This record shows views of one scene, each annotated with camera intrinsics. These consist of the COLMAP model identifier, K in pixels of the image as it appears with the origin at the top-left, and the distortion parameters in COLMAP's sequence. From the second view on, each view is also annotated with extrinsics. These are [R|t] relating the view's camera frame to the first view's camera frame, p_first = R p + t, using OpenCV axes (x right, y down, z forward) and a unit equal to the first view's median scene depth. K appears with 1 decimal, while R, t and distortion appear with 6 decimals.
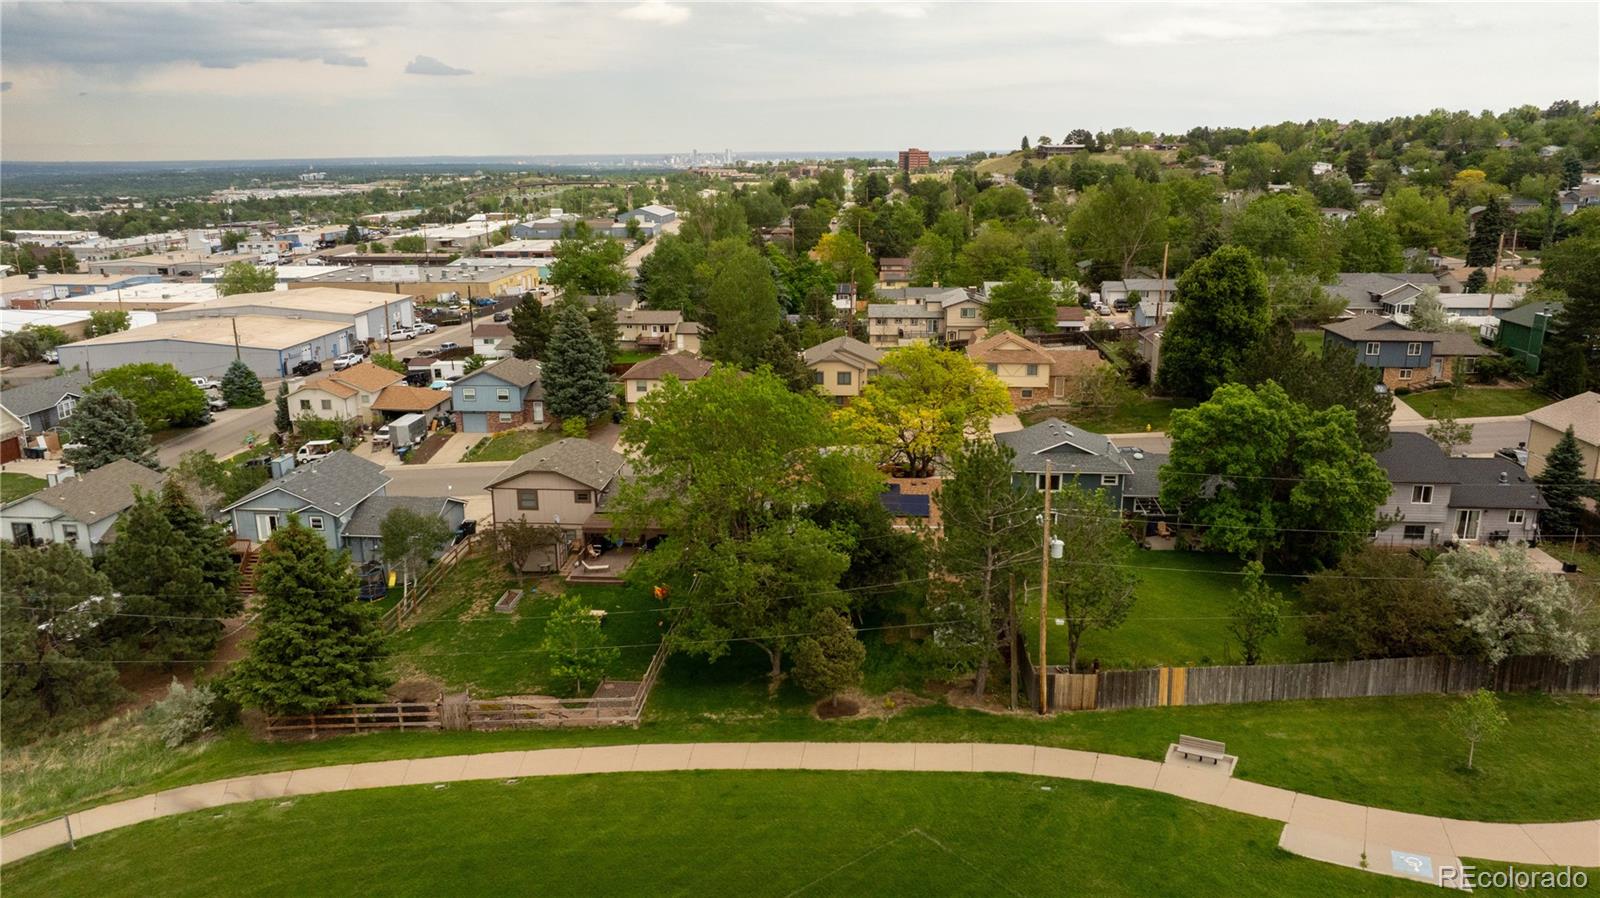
lens RADIAL K [[1122.9, 0, 800.0], [0, 1122.9, 449.0], [0, 0, 1]] dist [-0.052779, 0.066461]
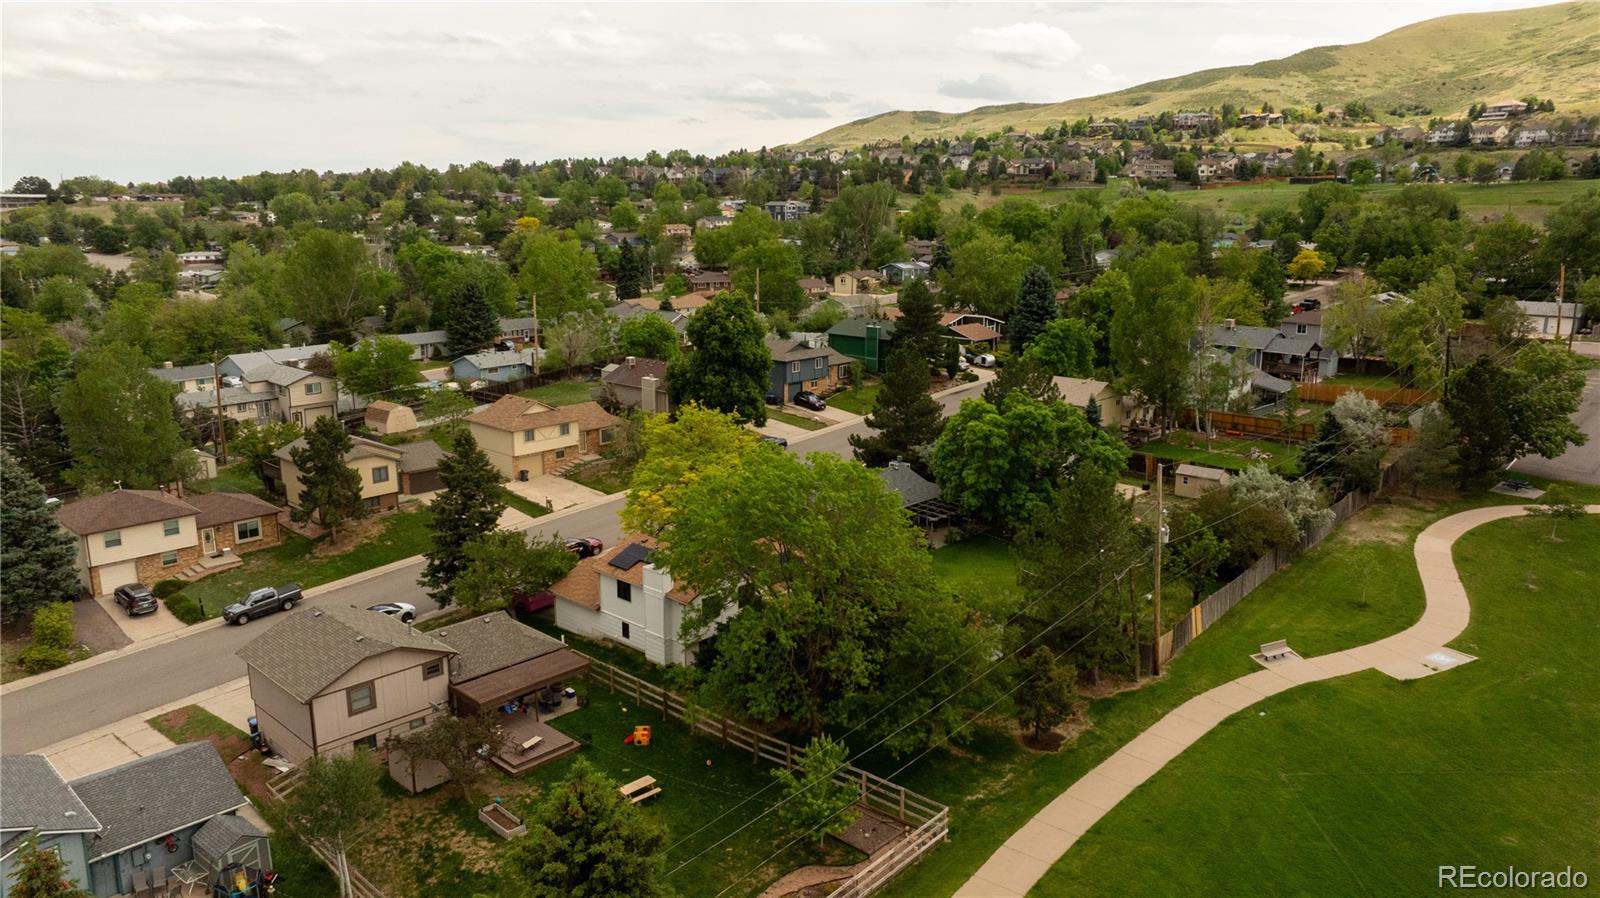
lens RADIAL K [[1122.9, 0, 800.0], [0, 1122.9, 449.0], [0, 0, 1]] dist [-0.052779, 0.066461]
pose [[0.621213, -0.166759, 0.765693, -0.405969], [0.198973, 0.978640, 0.051707, -0.062739], [-0.757961, 0.120231, 0.641124, 0.222648]]
